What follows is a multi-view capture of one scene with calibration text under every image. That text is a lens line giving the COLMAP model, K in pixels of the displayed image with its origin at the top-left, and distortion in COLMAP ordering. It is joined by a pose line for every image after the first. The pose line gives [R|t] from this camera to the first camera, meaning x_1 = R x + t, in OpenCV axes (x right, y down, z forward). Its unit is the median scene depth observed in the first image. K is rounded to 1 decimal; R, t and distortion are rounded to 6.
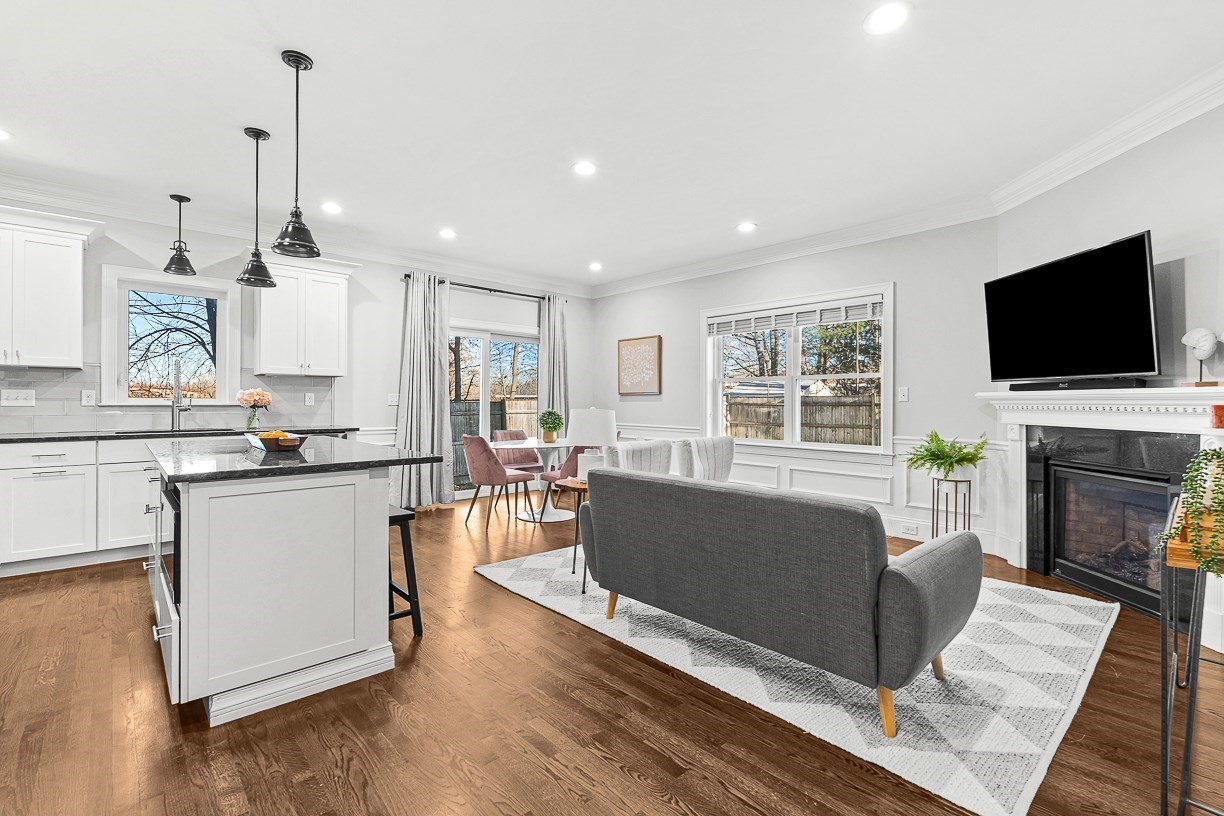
lens RADIAL K [[546.8, 0, 612.0], [0, 546.8, 408.0], [0, 0, 1]] dist [0.000011, 0.000096]
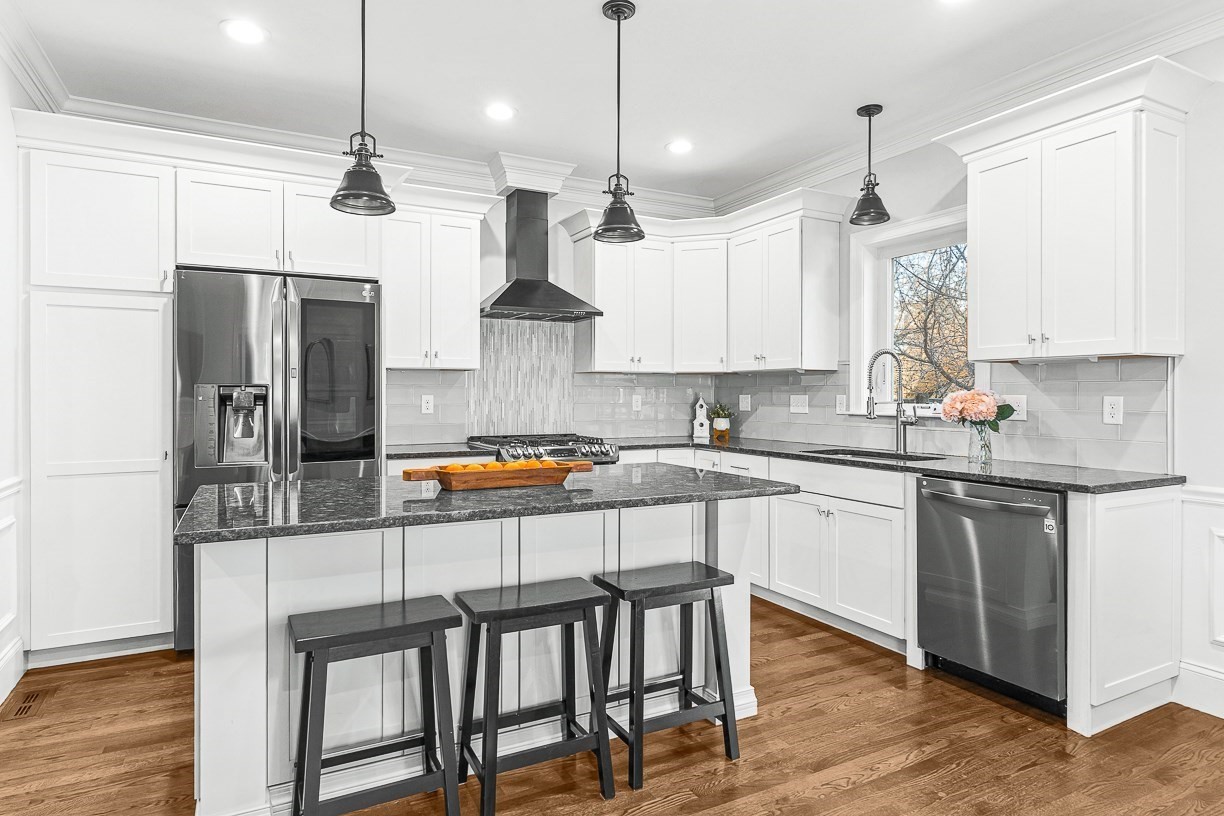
lens RADIAL K [[704.5, 0, 613.8], [0, 704.5, 394.5], [0, 0, 1]] dist [0.000673, 0.000245]
pose [[-0.253726, -0.002647, -0.967273, 0.105183], [-0.013528, 0.999908, 0.000813, -0.022908], [0.967182, 0.013292, -0.253738, 0.734596]]
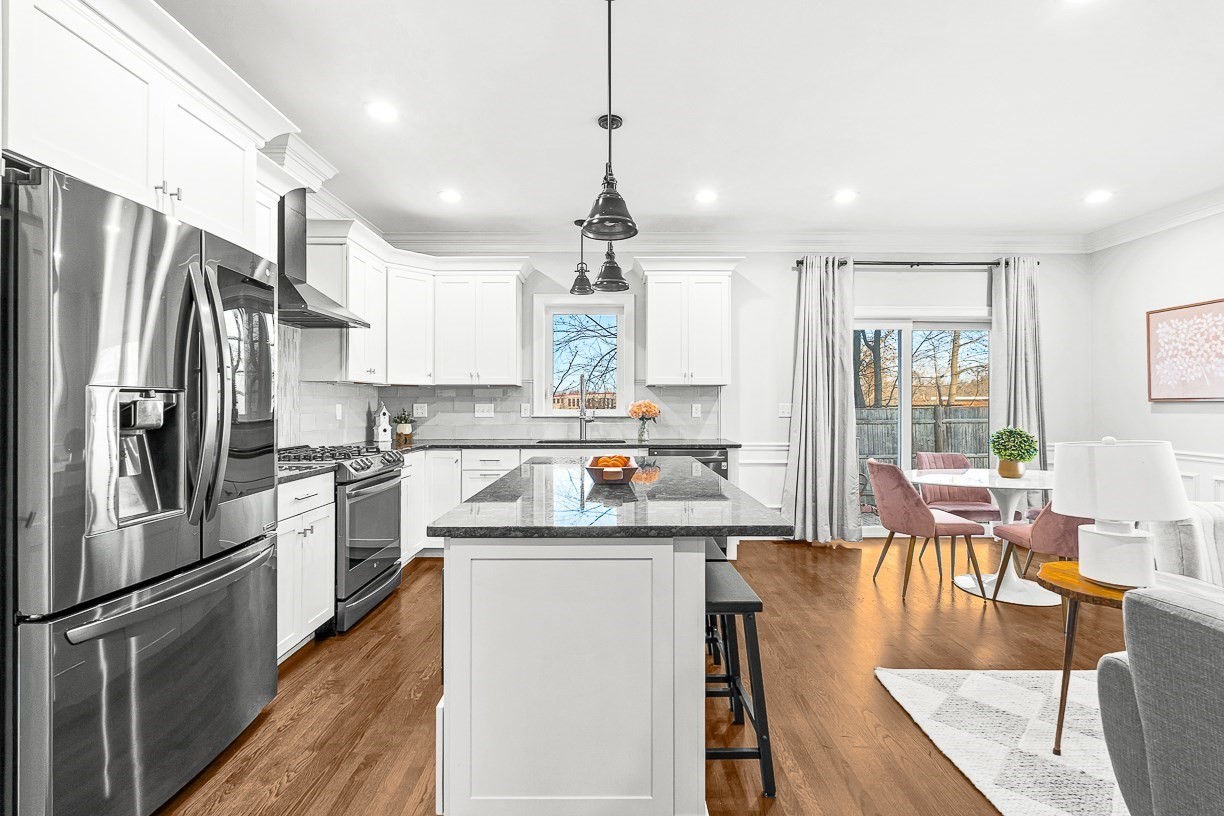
lens RADIAL K [[538.2, 0, 618.6], [0, 538.2, 397.4], [0, 0, 1]] dist [-0.000672, -0.000002]
pose [[0.740356, -0.010799, -0.672128, -0.030026], [-0.005254, 0.999747, -0.021851, -0.017065], [0.672194, 0.019709, 0.740113, 0.220719]]
